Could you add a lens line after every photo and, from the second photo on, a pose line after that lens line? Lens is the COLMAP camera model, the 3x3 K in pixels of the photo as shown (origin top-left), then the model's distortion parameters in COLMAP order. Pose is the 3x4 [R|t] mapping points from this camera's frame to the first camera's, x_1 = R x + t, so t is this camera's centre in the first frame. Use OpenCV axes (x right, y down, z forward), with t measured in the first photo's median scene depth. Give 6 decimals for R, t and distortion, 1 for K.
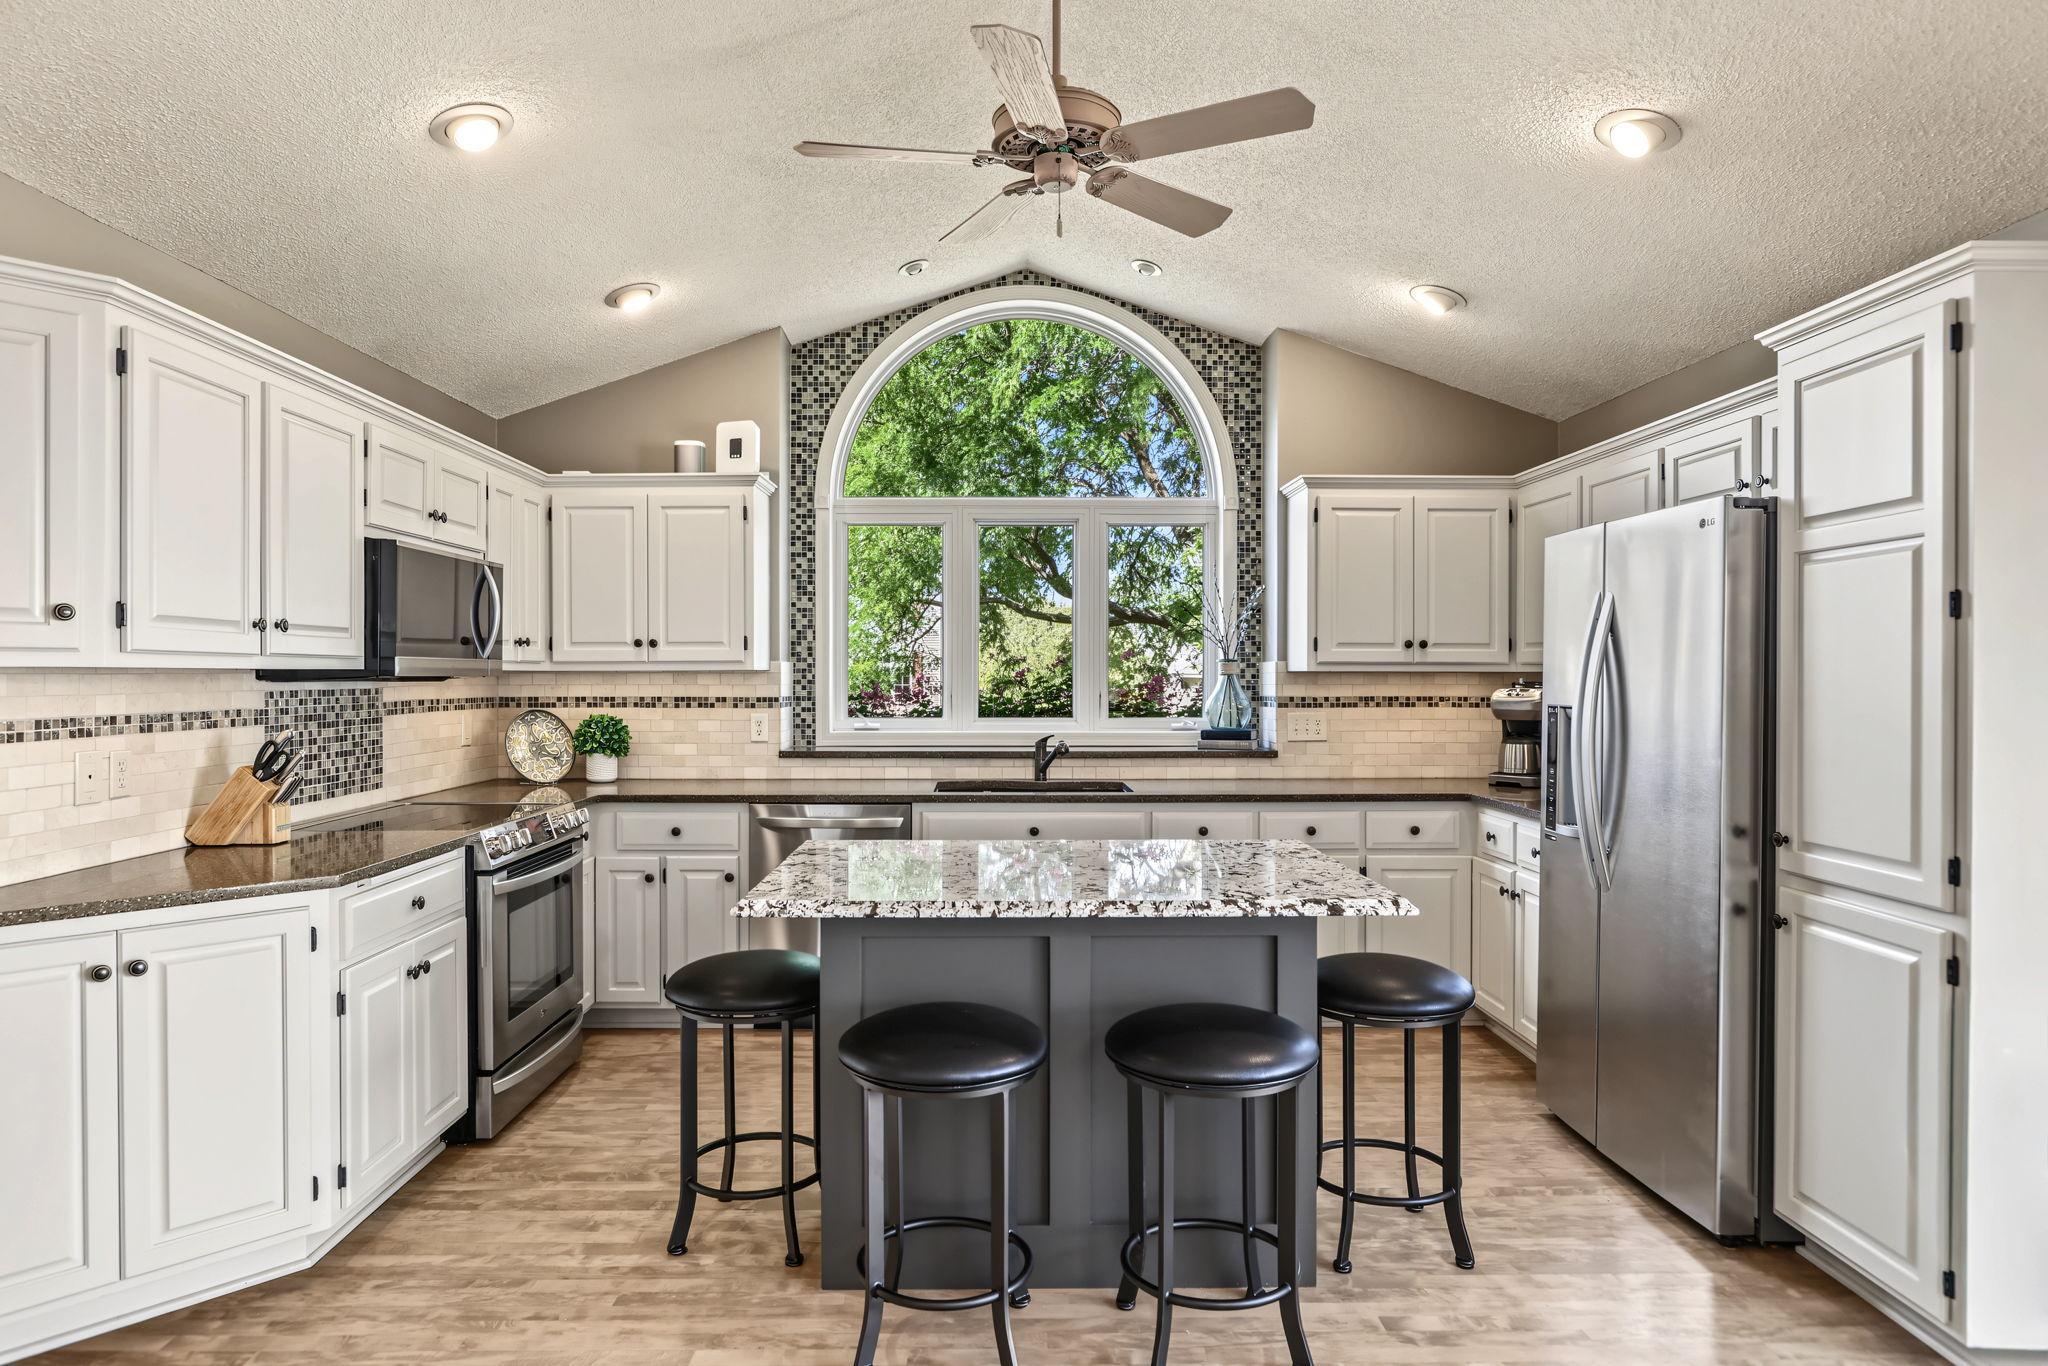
lens RADIAL K [[1217.0, 0, 1019.6], [0, 1217.0, 683.5], [0, 0, 1]] dist [-0.021077, 0.002379]
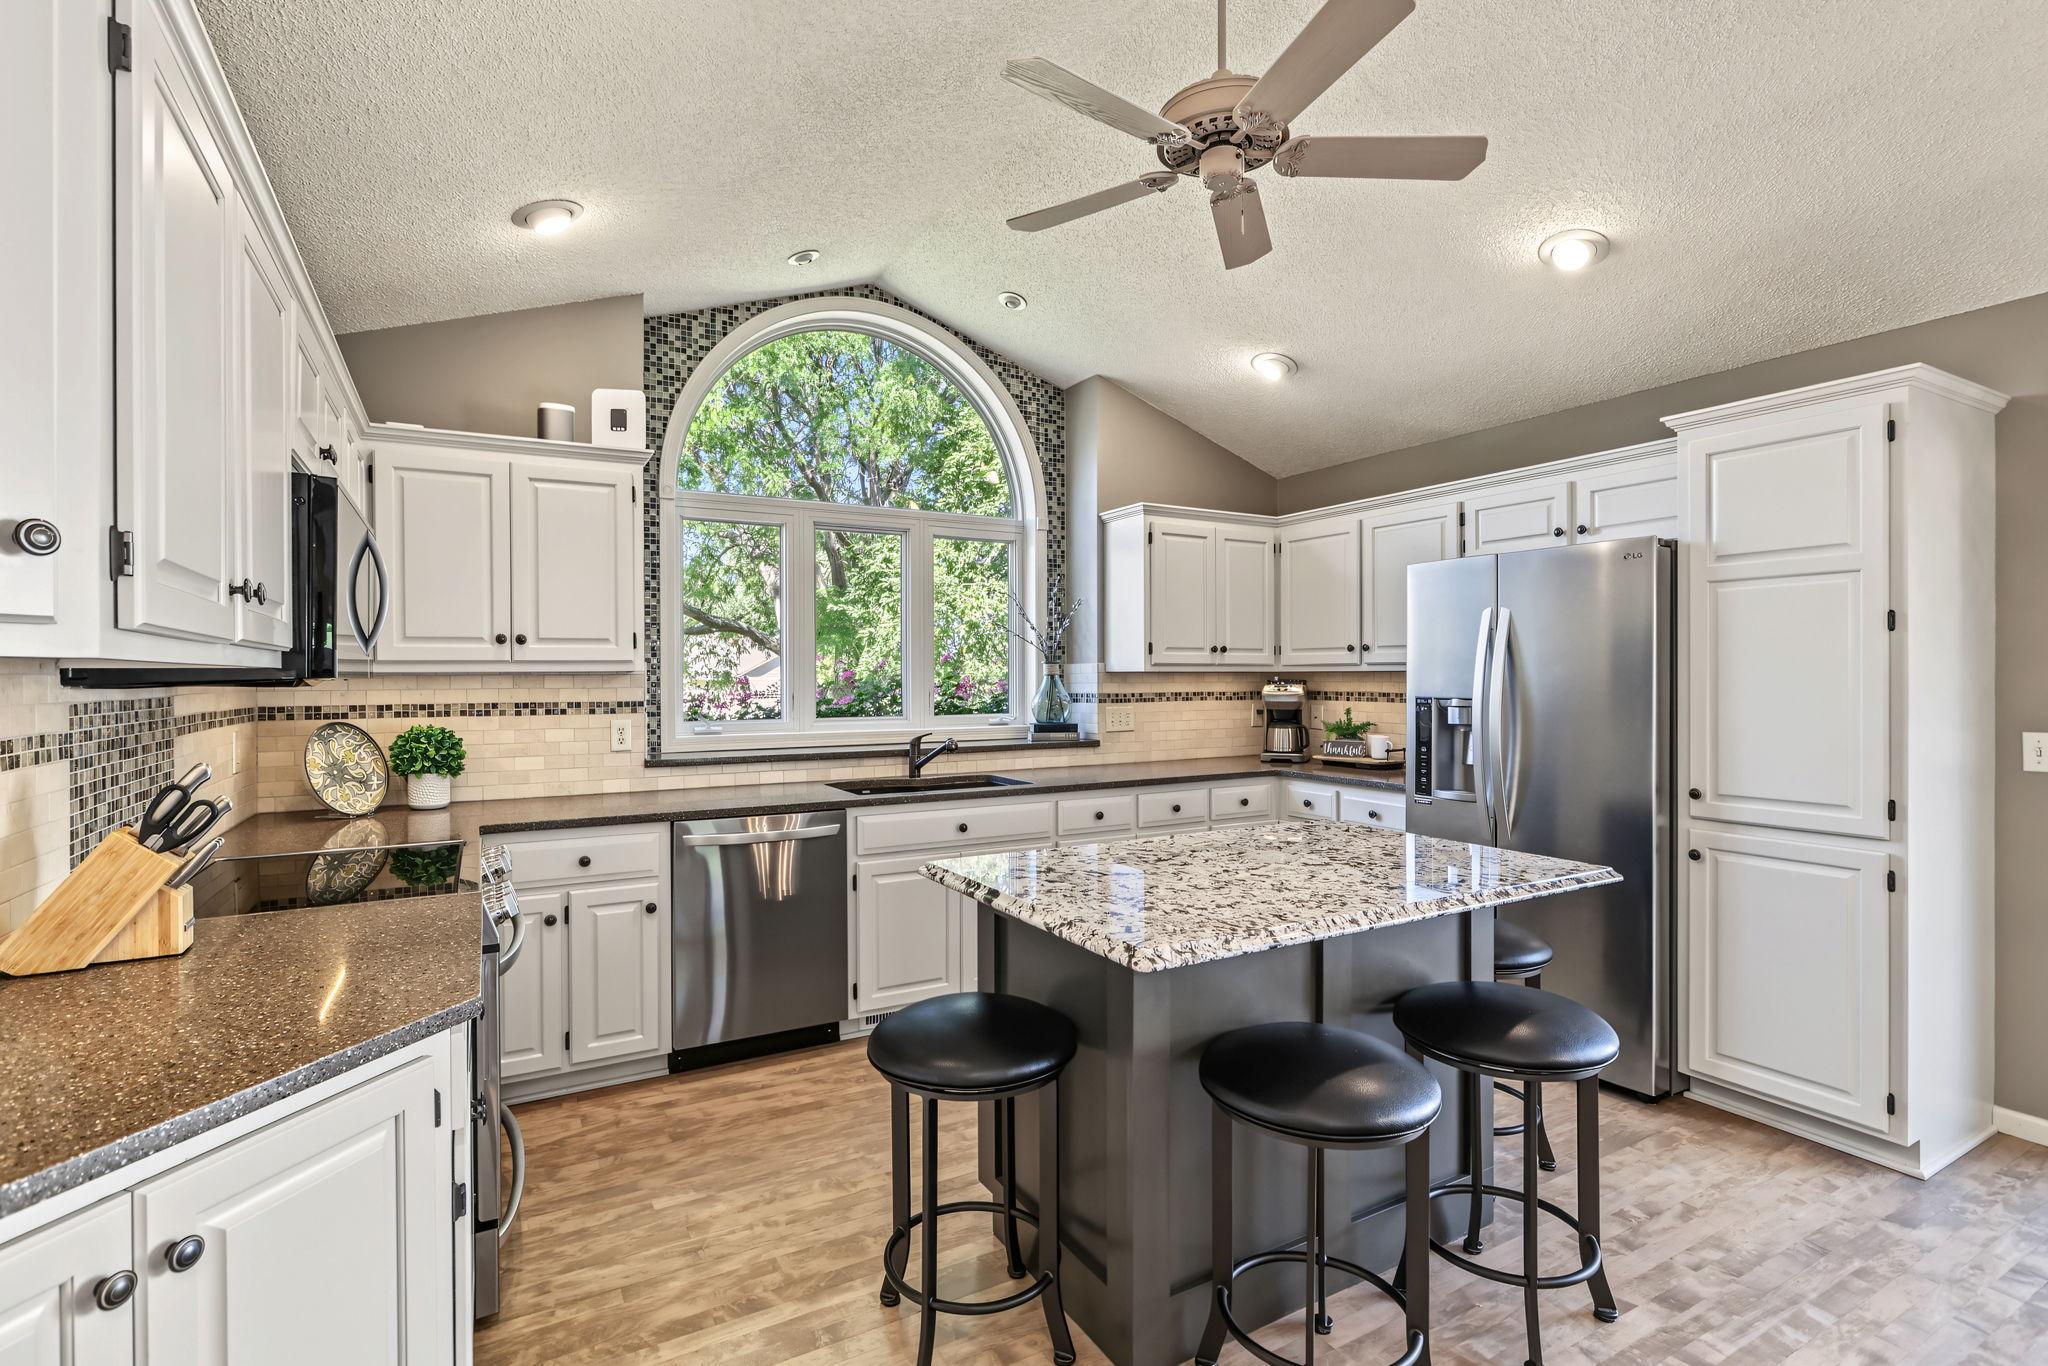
lens RADIAL K [[970.1, 0, 1027.5], [0, 970.1, 681.1], [0, 0, 1]] dist [-0.007457, -0.000065]
pose [[0.876161, -0.006501, 0.481975, -0.303730], [0.008227, 0.999965, -0.001468, -0.000348], [-0.481949, 0.005252, 0.876184, 0.233185]]
